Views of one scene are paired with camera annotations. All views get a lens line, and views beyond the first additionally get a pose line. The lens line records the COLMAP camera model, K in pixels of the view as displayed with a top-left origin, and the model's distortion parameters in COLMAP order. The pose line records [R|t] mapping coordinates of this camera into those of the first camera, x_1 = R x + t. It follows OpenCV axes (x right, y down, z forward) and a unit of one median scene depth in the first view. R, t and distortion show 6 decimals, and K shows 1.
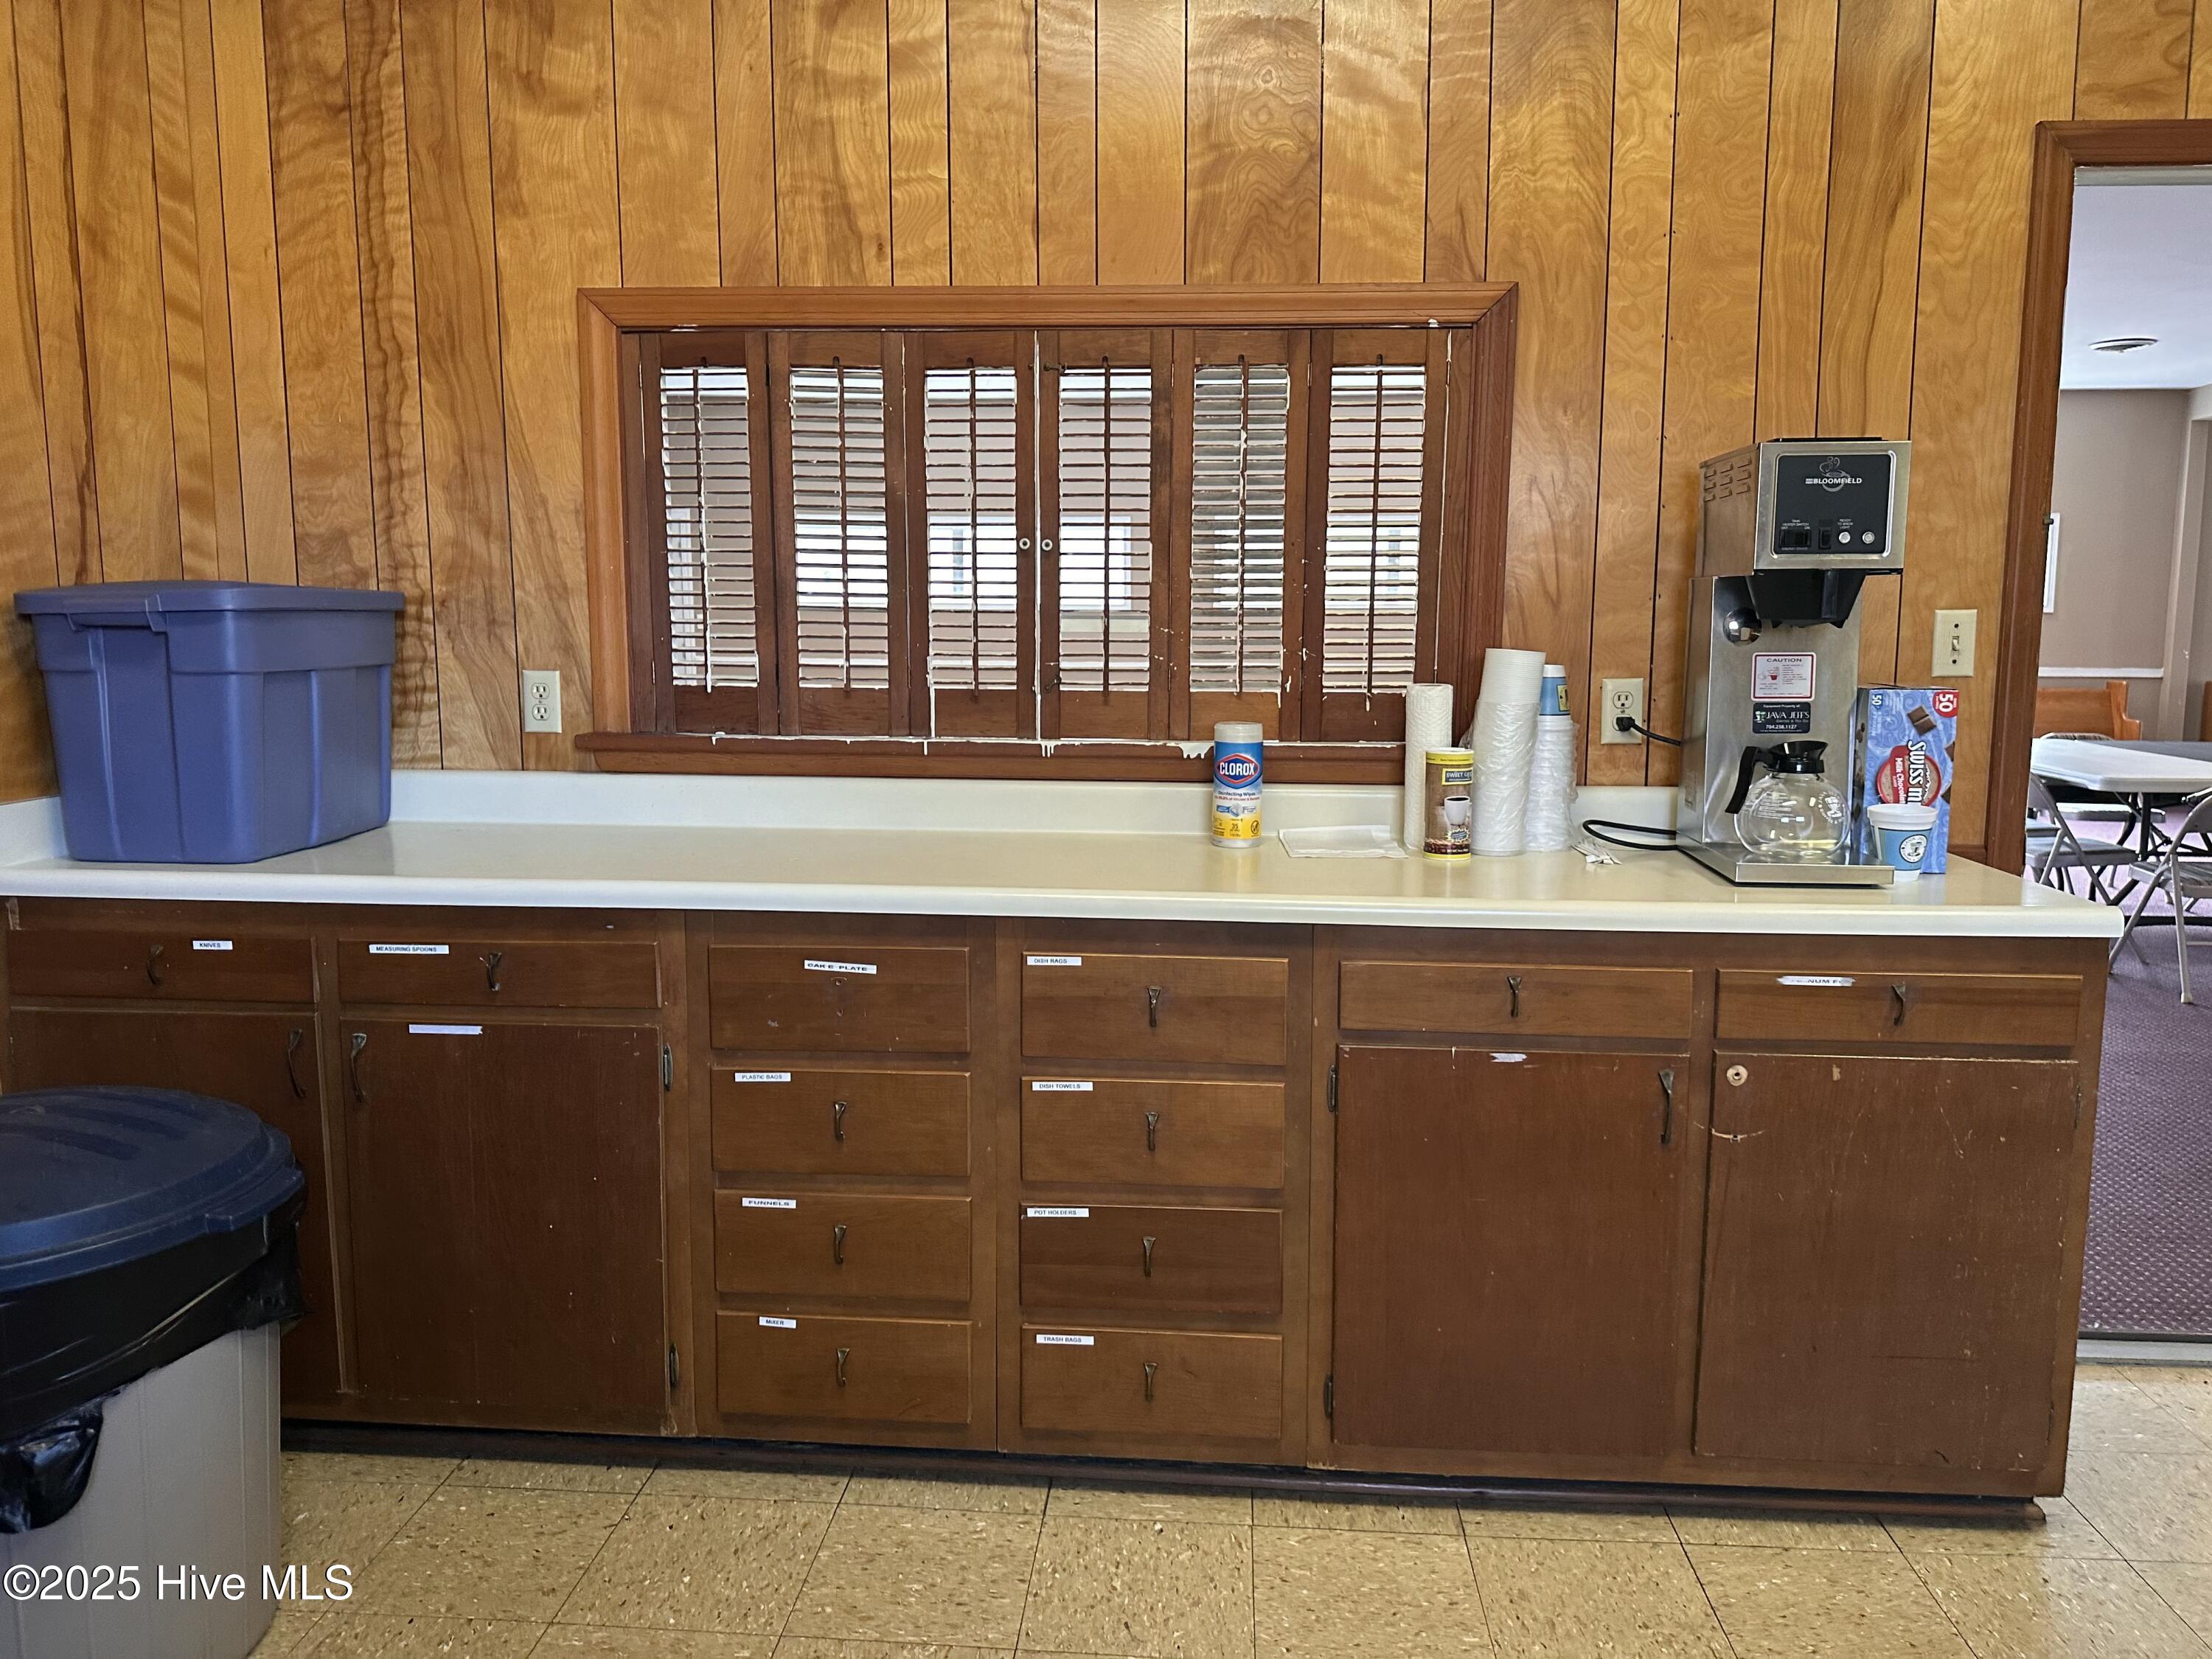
lens RADIAL K [[1552.3, 0, 1111.0], [0, 1552.3, 814.8], [0, 0, 1]] dist [0.083080, -0.085031]
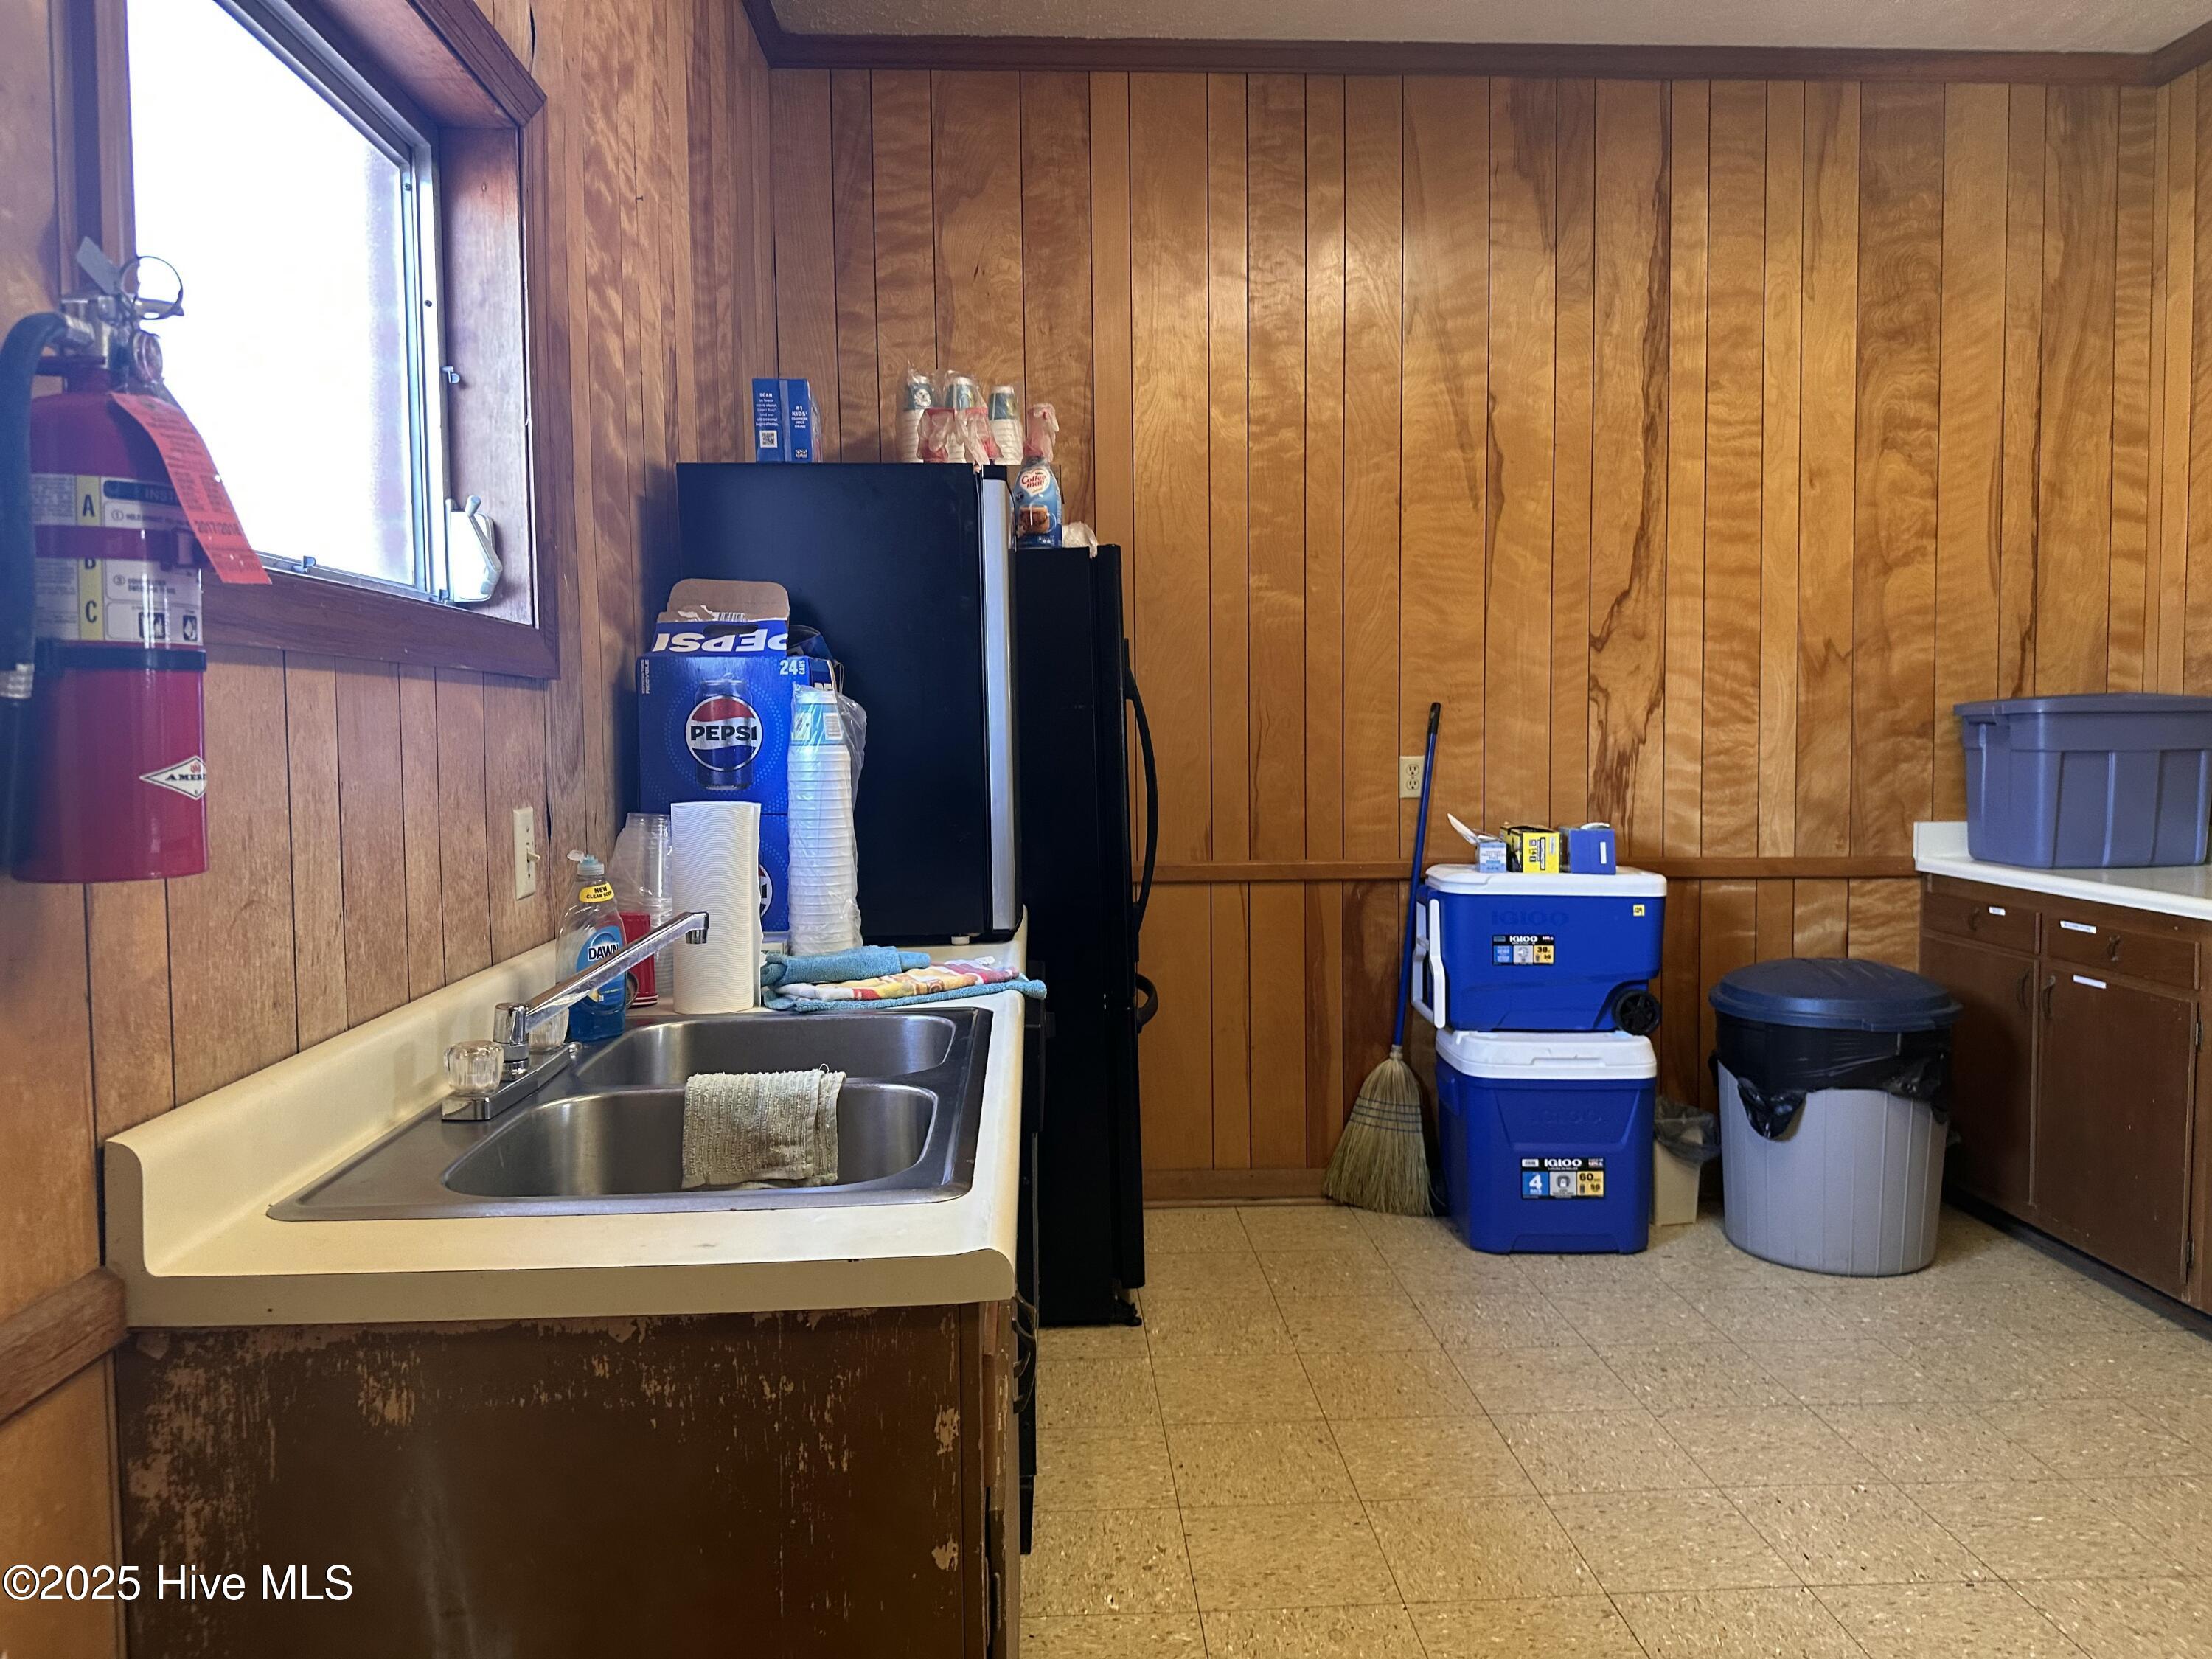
lens RADIAL K [[1552.3, 0, 1103.2], [0, 1552.3, 822.2], [0, 0, 1]] dist [0.083080, -0.085031]
pose [[0.137007, 0.057691, -0.988889, 0.871033], [-0.118466, 0.992092, 0.041464, 0.028678], [0.983461, 0.111468, 0.142758, -0.166795]]
